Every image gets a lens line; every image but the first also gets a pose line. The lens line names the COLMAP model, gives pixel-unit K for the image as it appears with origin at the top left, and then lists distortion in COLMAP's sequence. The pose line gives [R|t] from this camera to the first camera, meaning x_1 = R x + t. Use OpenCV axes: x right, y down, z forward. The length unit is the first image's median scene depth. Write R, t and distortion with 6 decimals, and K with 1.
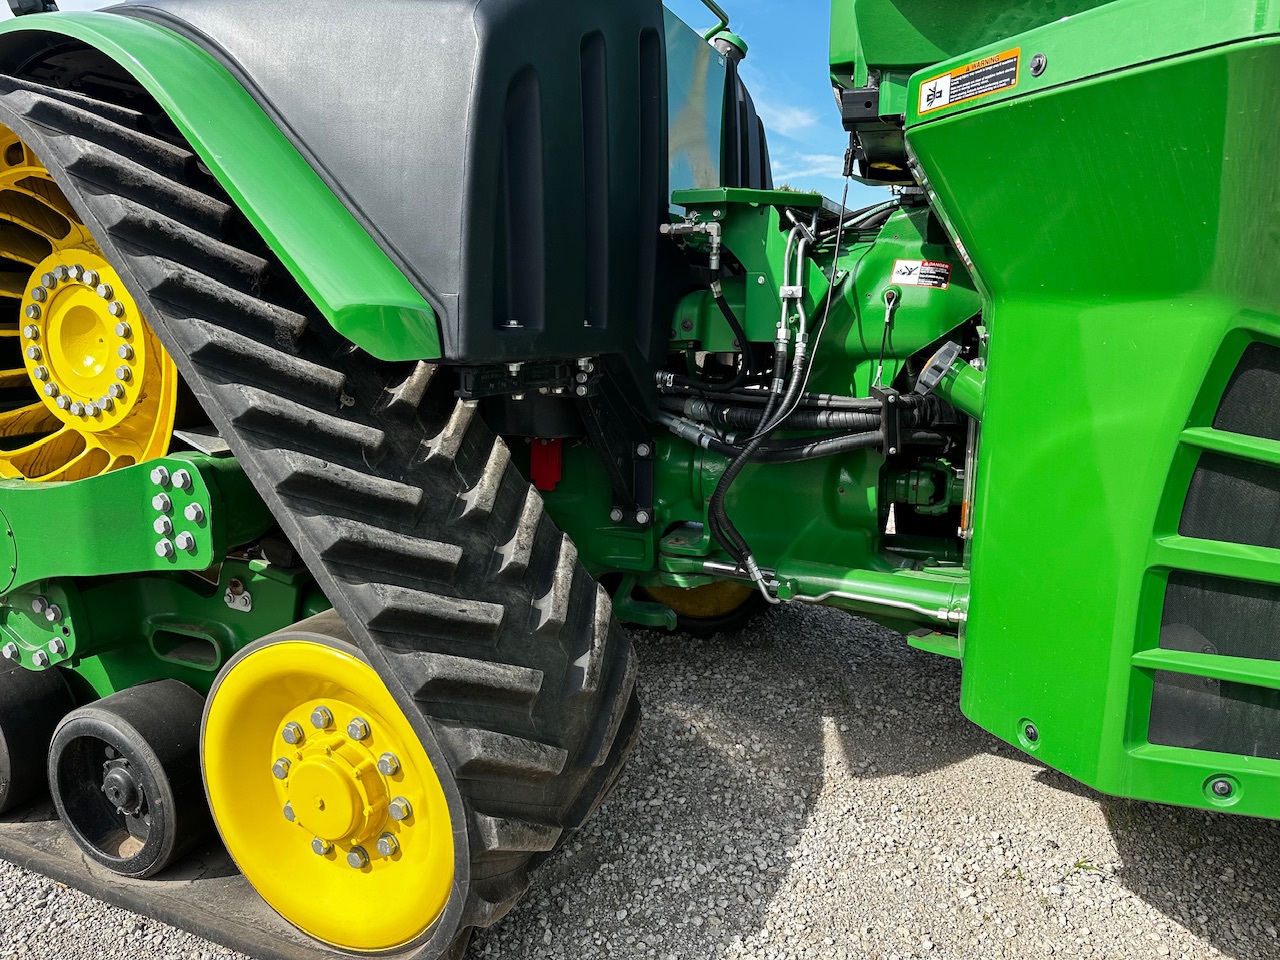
lens RADIAL K [[923.9, 0, 640.0], [0, 923.9, 480.0], [0, 0, 1]] dist [0.111111, -0.156954]
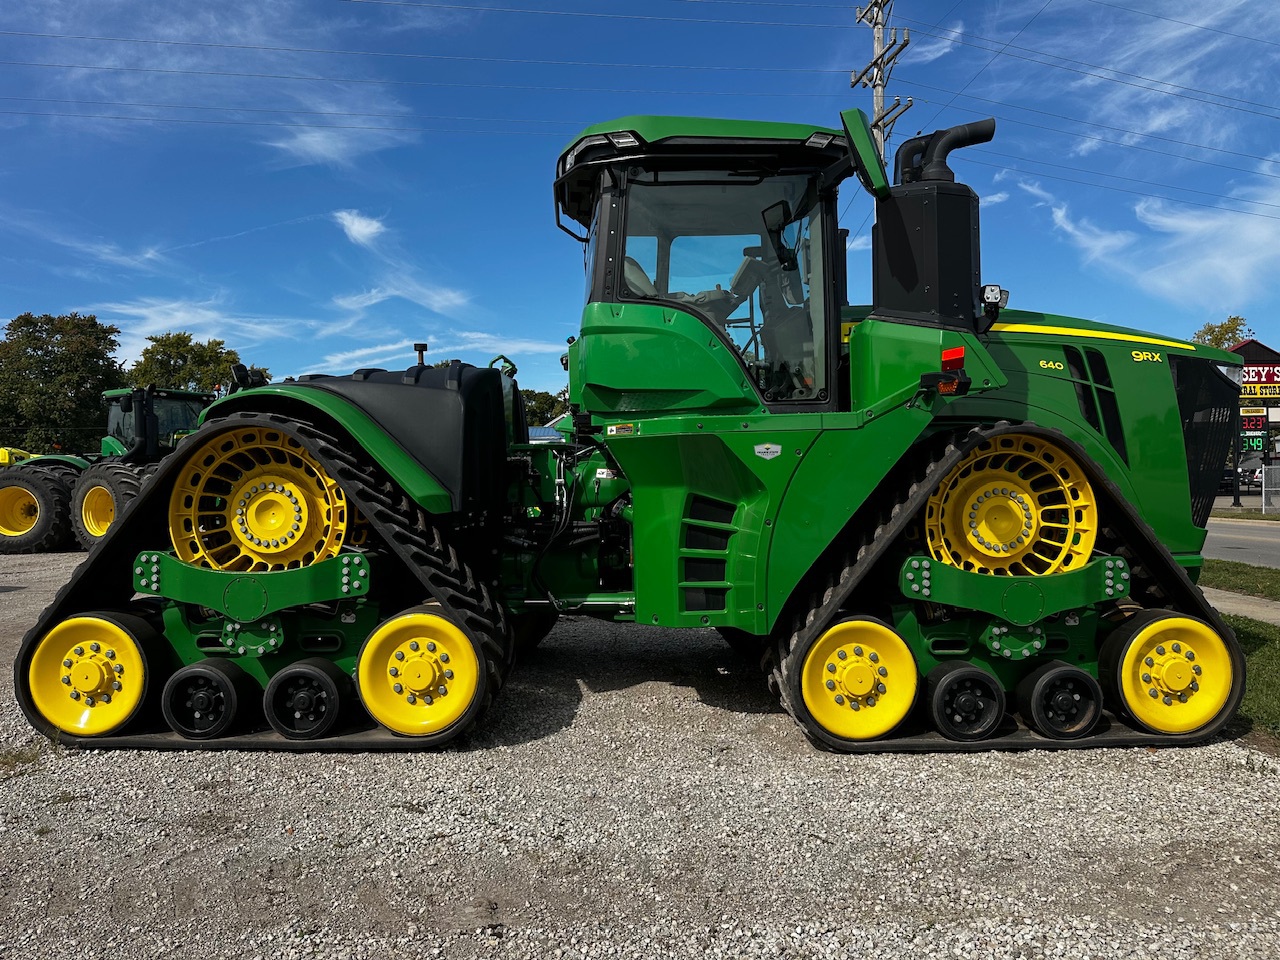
lens RADIAL K [[923.9, 0, 640.0], [0, 923.9, 480.0], [0, 0, 1]] dist [0.111111, -0.156954]
pose [[0.937044, -0.033841, 0.347568, -0.514848], [0.093601, 0.983214, -0.156617, 0.211498], [-0.336434, 0.179290, 0.924482, -1.425266]]
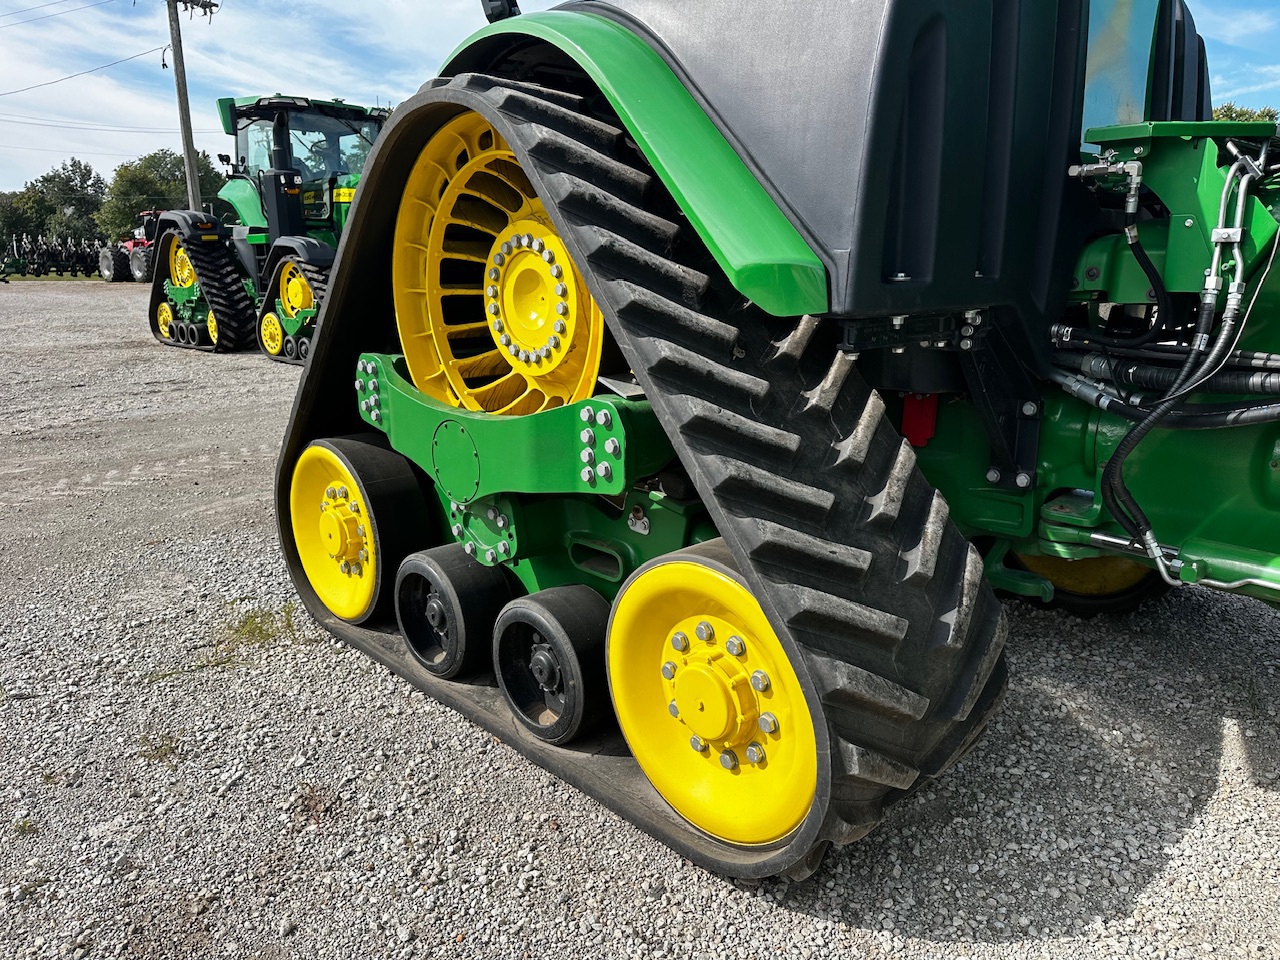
lens RADIAL K [[927.4, 0, 626.7], [0, 927.4, 481.7], [0, 0, 1]] dist [0.052314, -0.074351]
pose [[0.921385, 0.071062, -0.382100, -0.007577], [-0.051050, 0.996753, 0.062274, 0.004668], [0.385285, -0.037872, 0.922020, -0.054103]]
